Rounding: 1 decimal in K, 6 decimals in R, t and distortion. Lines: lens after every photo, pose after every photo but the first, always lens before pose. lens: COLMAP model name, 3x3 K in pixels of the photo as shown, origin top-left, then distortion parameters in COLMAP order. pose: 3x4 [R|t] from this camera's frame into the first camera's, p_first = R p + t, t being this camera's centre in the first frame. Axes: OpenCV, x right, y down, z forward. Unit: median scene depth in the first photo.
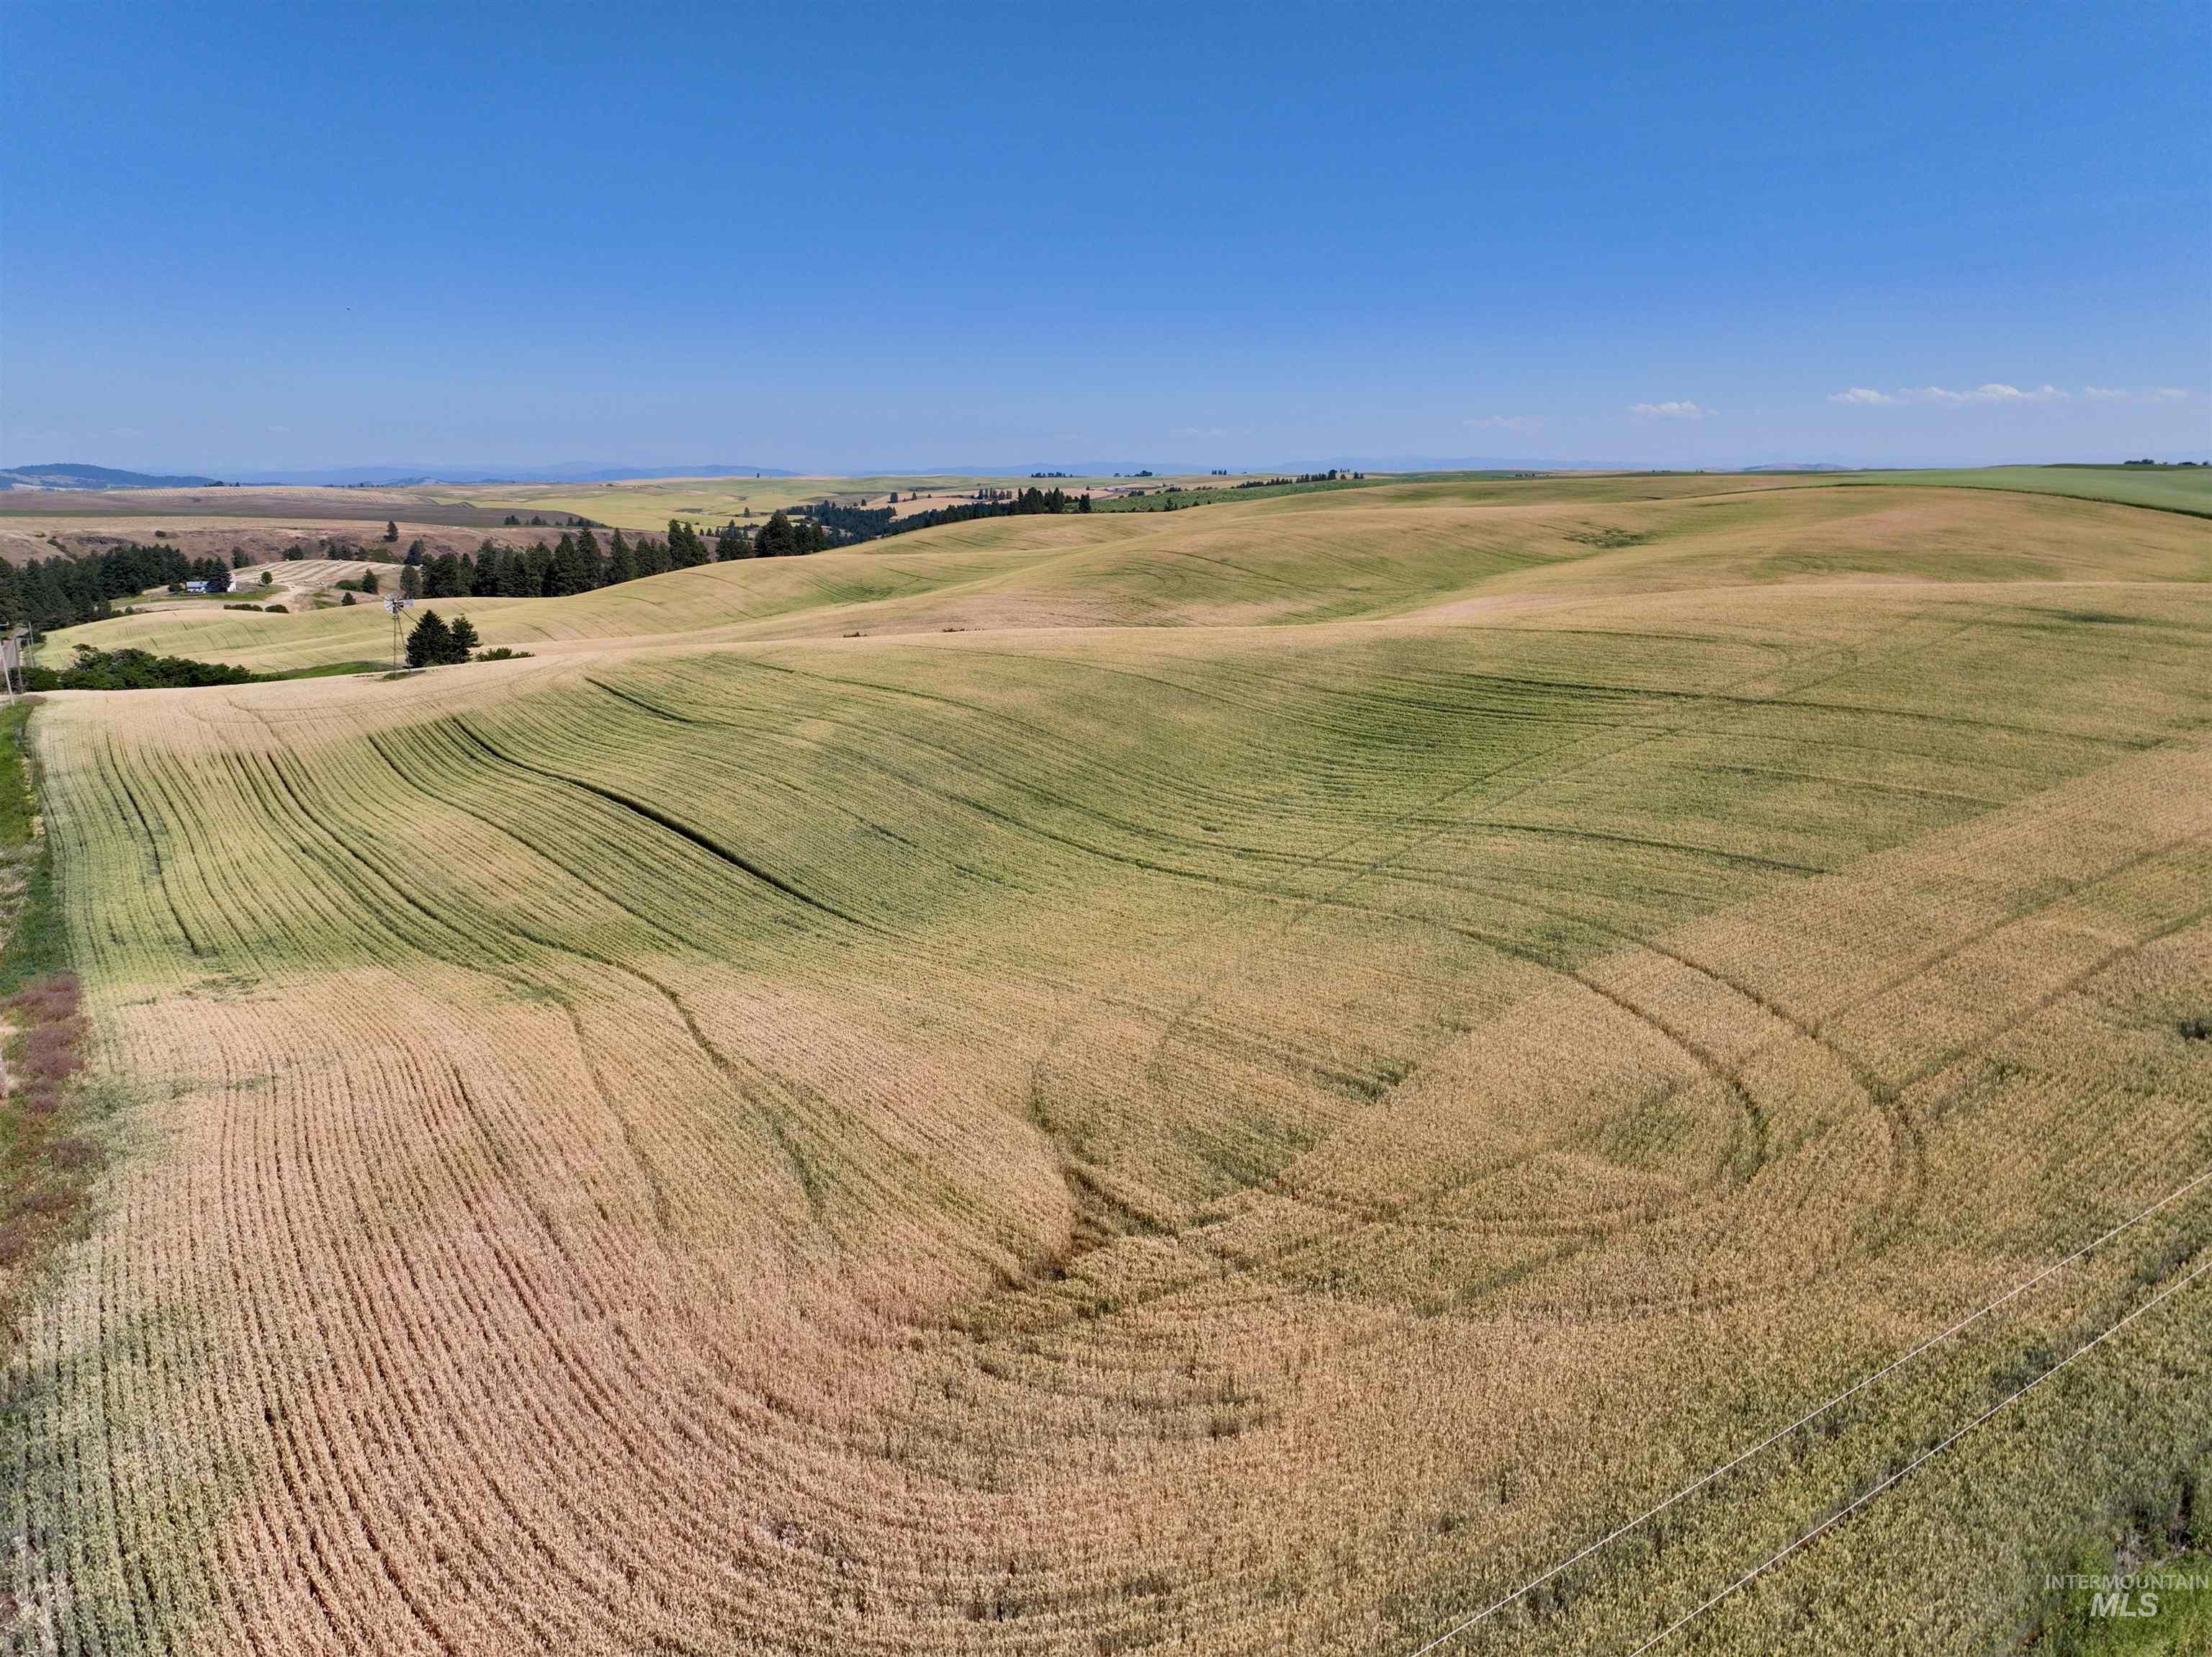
lens RADIAL K [[1543.0, 0, 1106.0], [0, 1543.0, 828.5], [0, 0, 1]] dist [-0.001905, 0.011177]
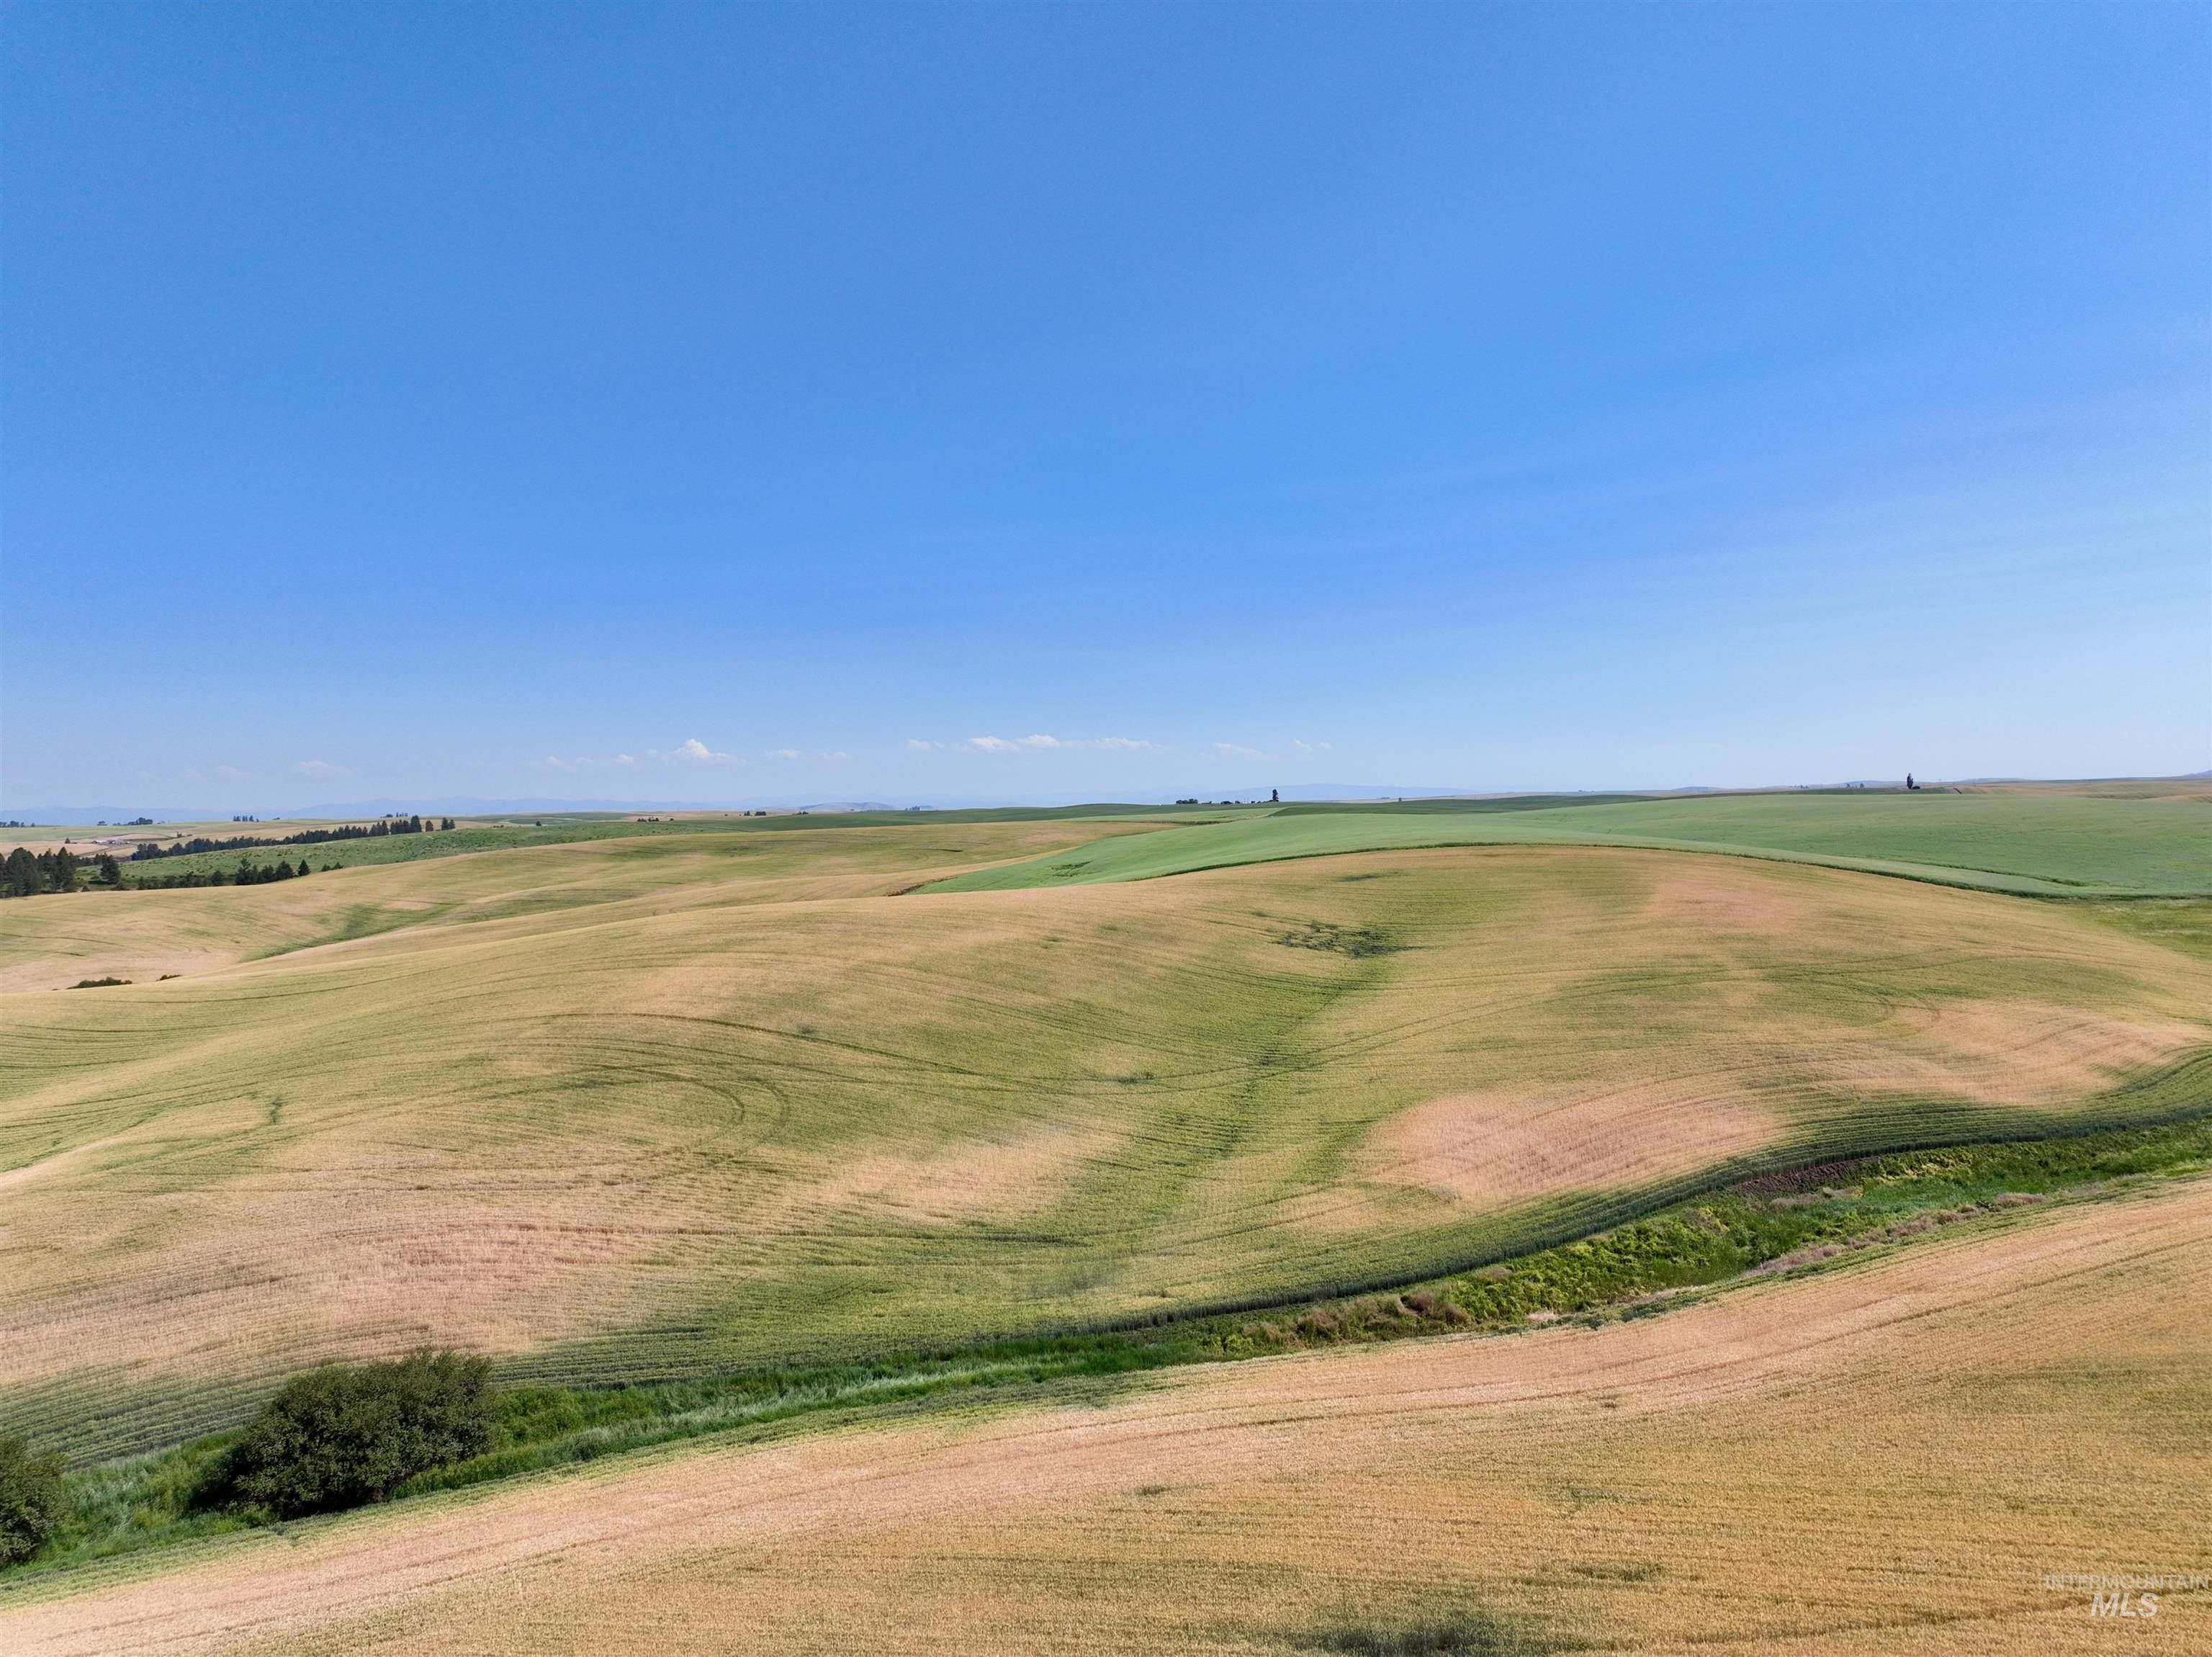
lens RADIAL K [[1581.4, 0, 1122.7], [0, 1581.4, 805.0], [0, 0, 1]] dist [-0.006123, 0.013045]
pose [[0.831962, -0.008219, 0.554772, -0.351404], [0.135409, 0.972663, -0.188654, -0.390666], [-0.538056, 0.232074, 0.810332, 1.491871]]
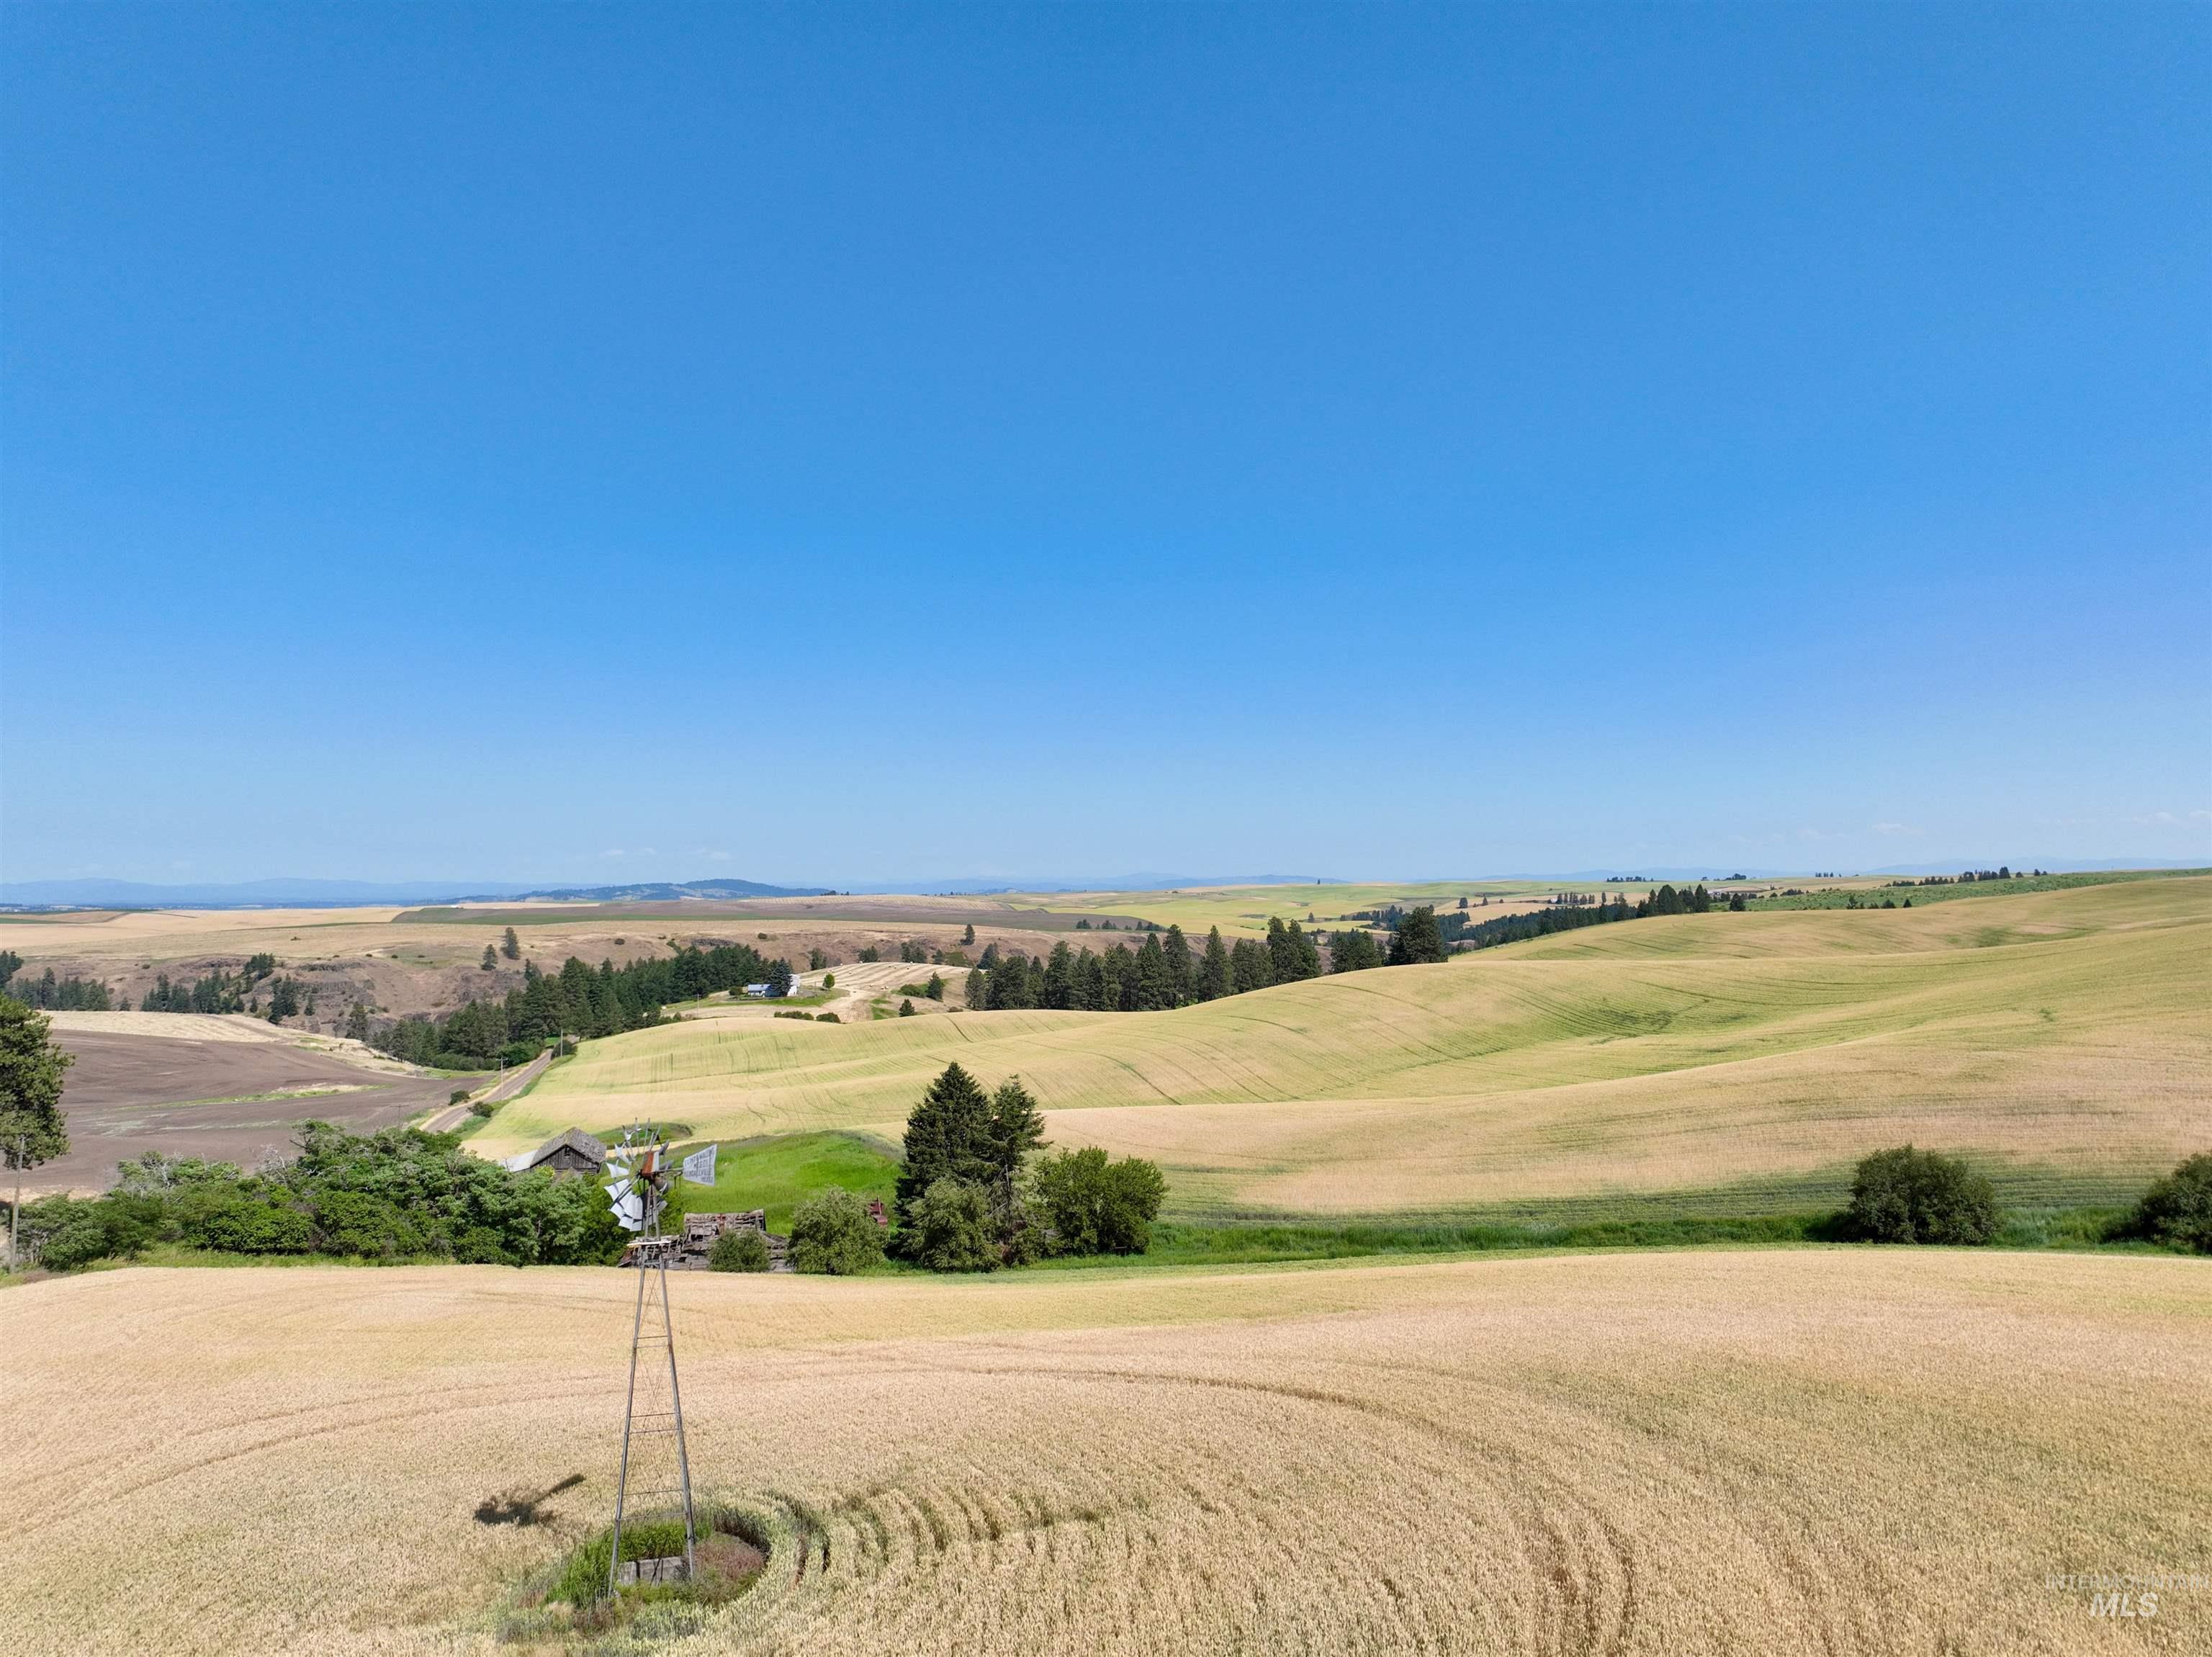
lens RADIAL K [[1581.4, 0, 1122.7], [0, 1581.4, 805.0], [0, 0, 1]] dist [-0.006123, 0.013045]
pose [[0.944727, -0.023583, -0.327010, -0.546691], [-0.066111, 0.963219, -0.260457, -0.227835], [0.321124, 0.267680, 0.908420, 1.327008]]
